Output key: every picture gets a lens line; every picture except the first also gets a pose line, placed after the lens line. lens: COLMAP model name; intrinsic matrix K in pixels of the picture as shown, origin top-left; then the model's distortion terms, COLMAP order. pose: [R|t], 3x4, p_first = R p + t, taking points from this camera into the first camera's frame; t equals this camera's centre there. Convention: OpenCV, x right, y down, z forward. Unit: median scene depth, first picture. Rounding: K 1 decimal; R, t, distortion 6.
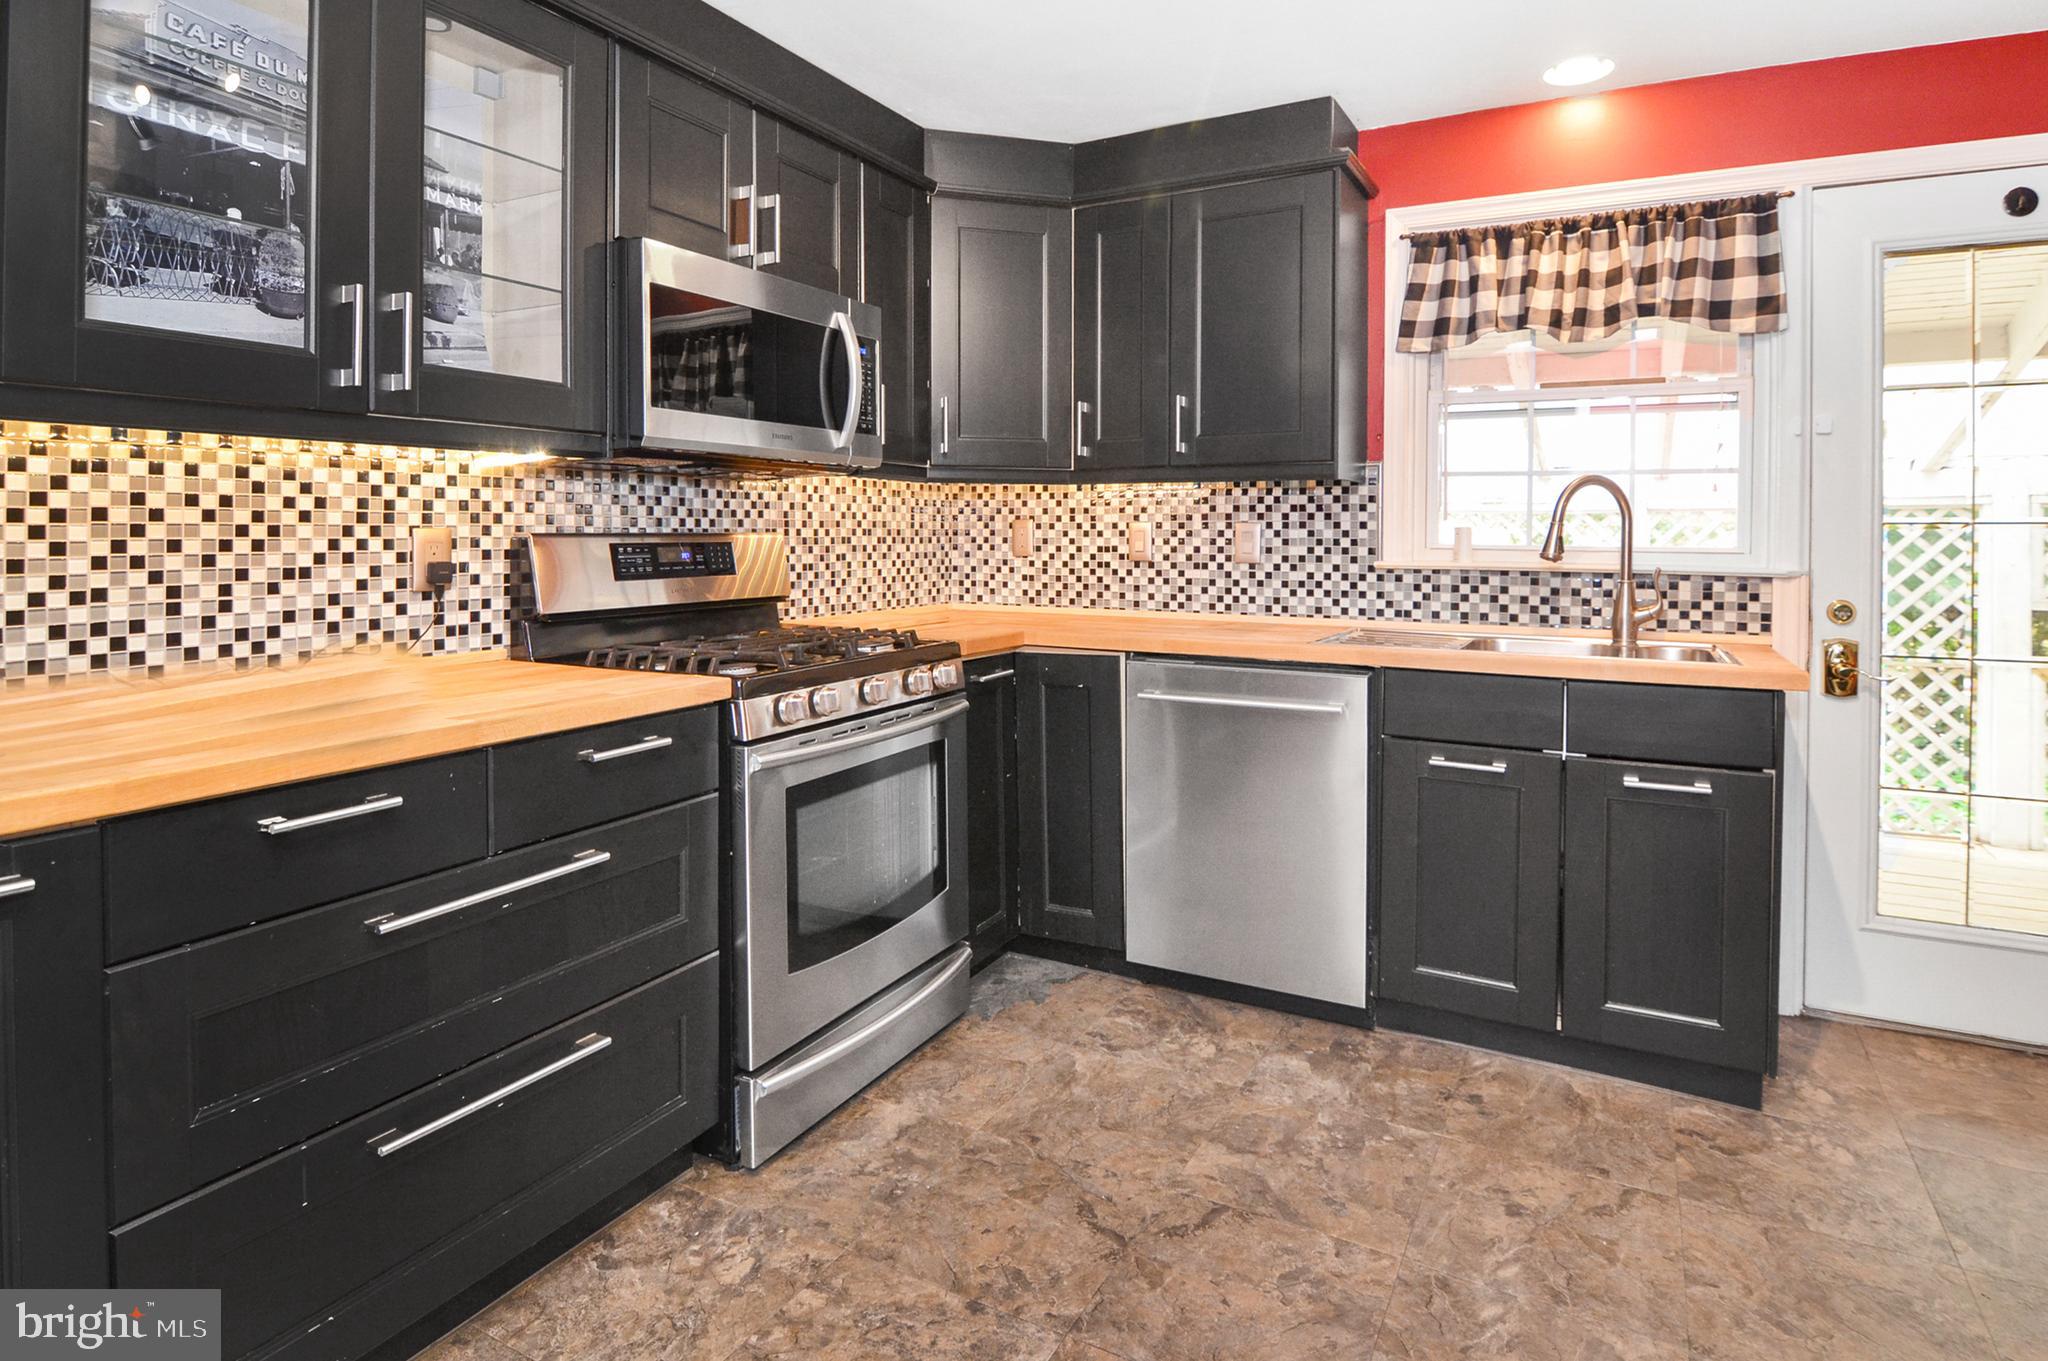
lens RADIAL K [[1025.7, 0, 1024.0], [0, 1025.7, 680.5], [0, 0, 1]] dist [0.000053, -0.011536]
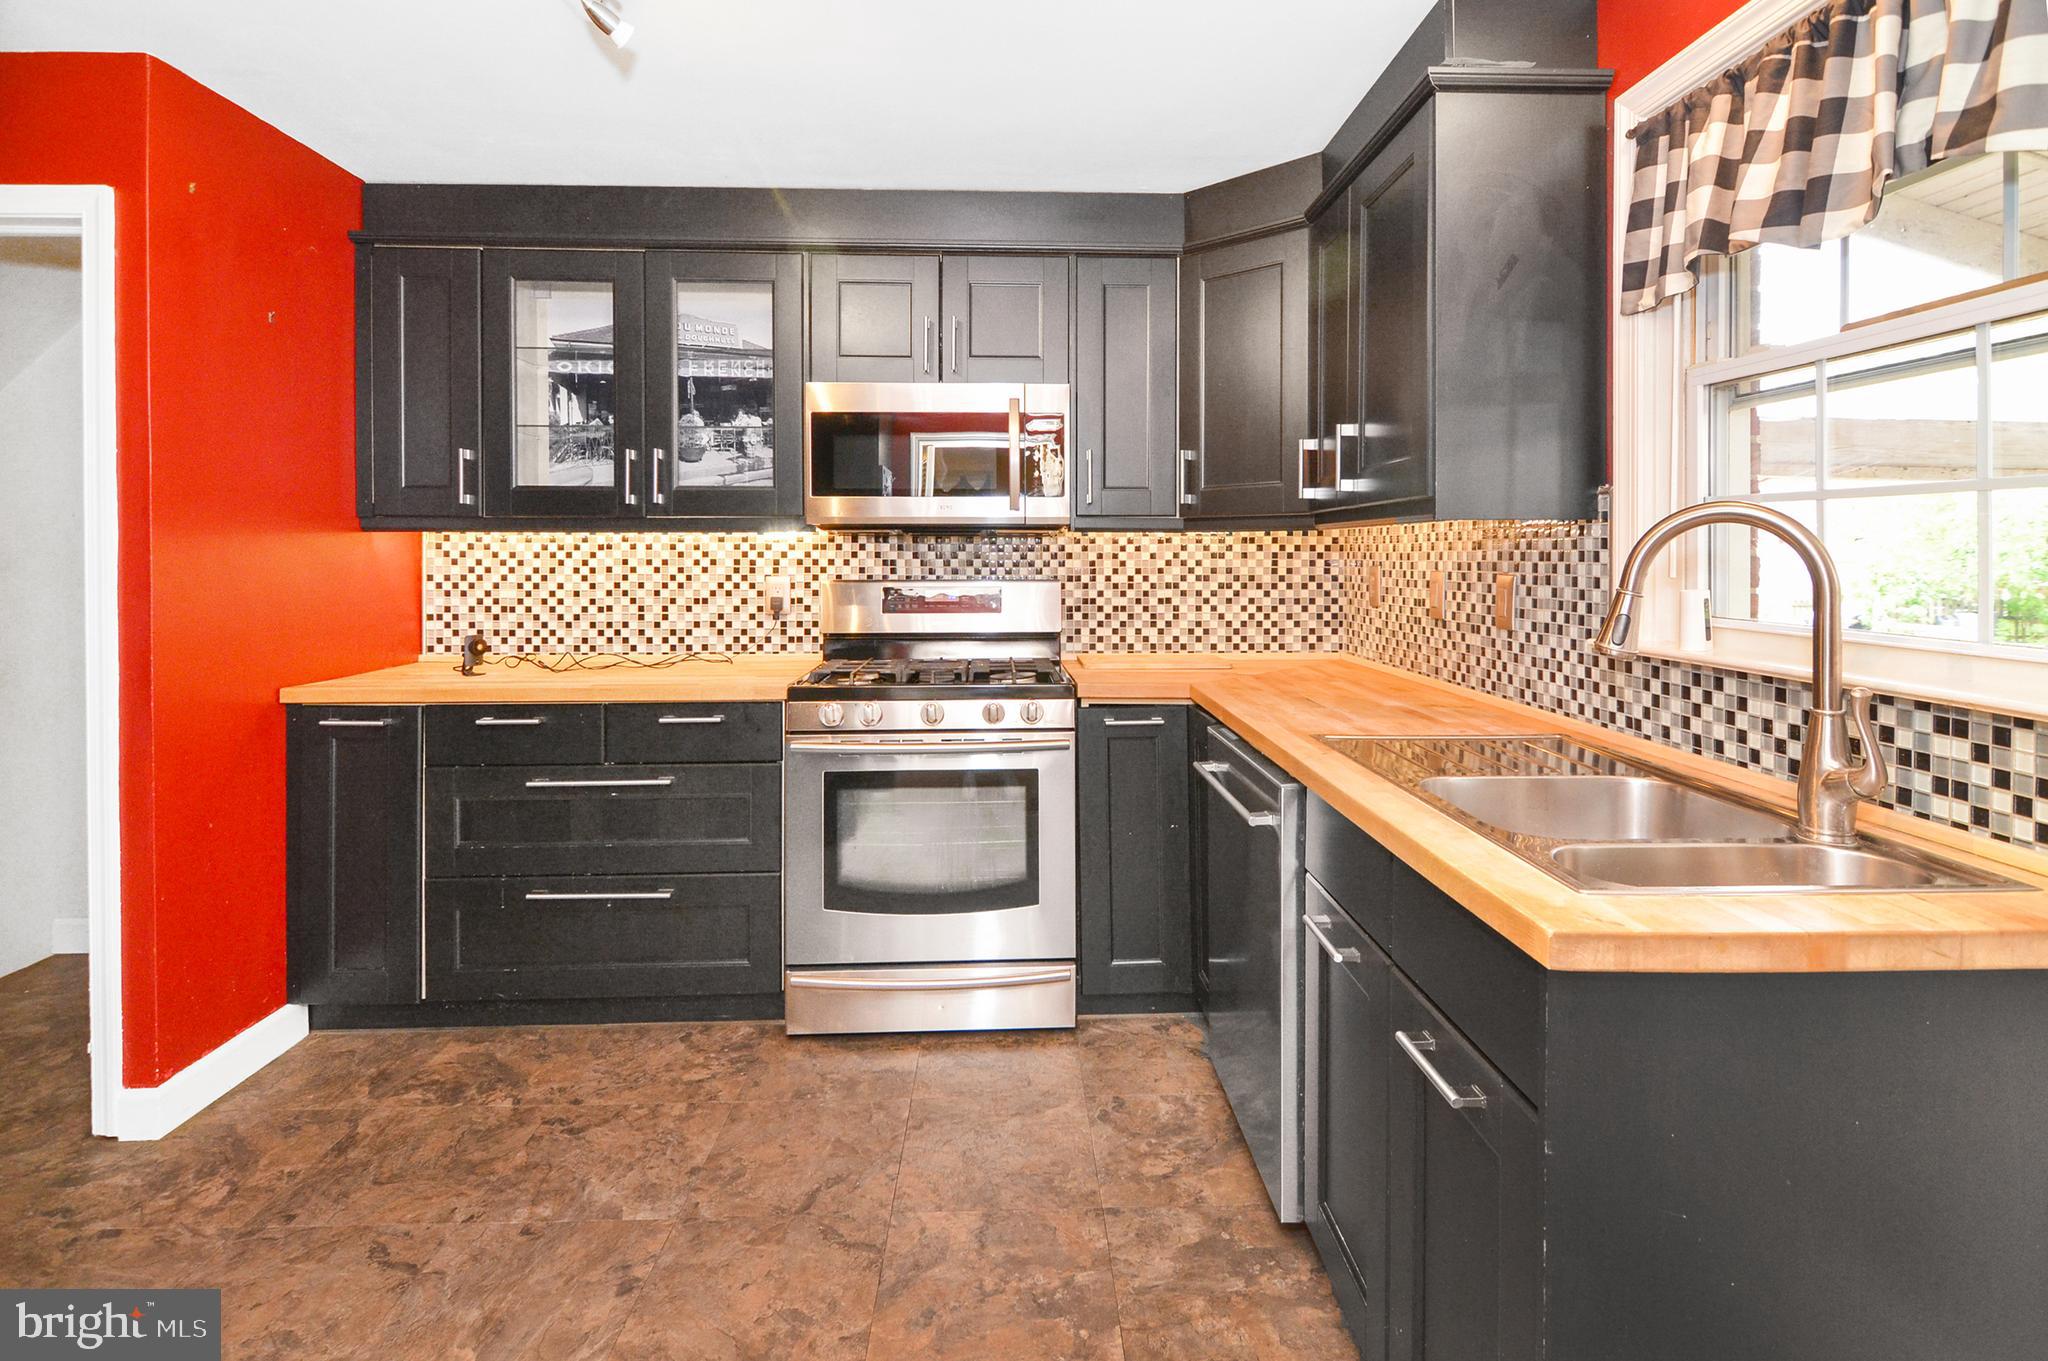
lens RADIAL K [[948.3, 0, 1024.0], [0, 948.3, 680.5], [0, 0, 1]] dist [0.015458, -0.000352]
pose [[0.539945, 0.107466, -0.834811, 0.678231], [-0.120248, 0.991491, 0.049860, -0.078214], [0.833066, 0.073463, 0.548273, 0.372779]]
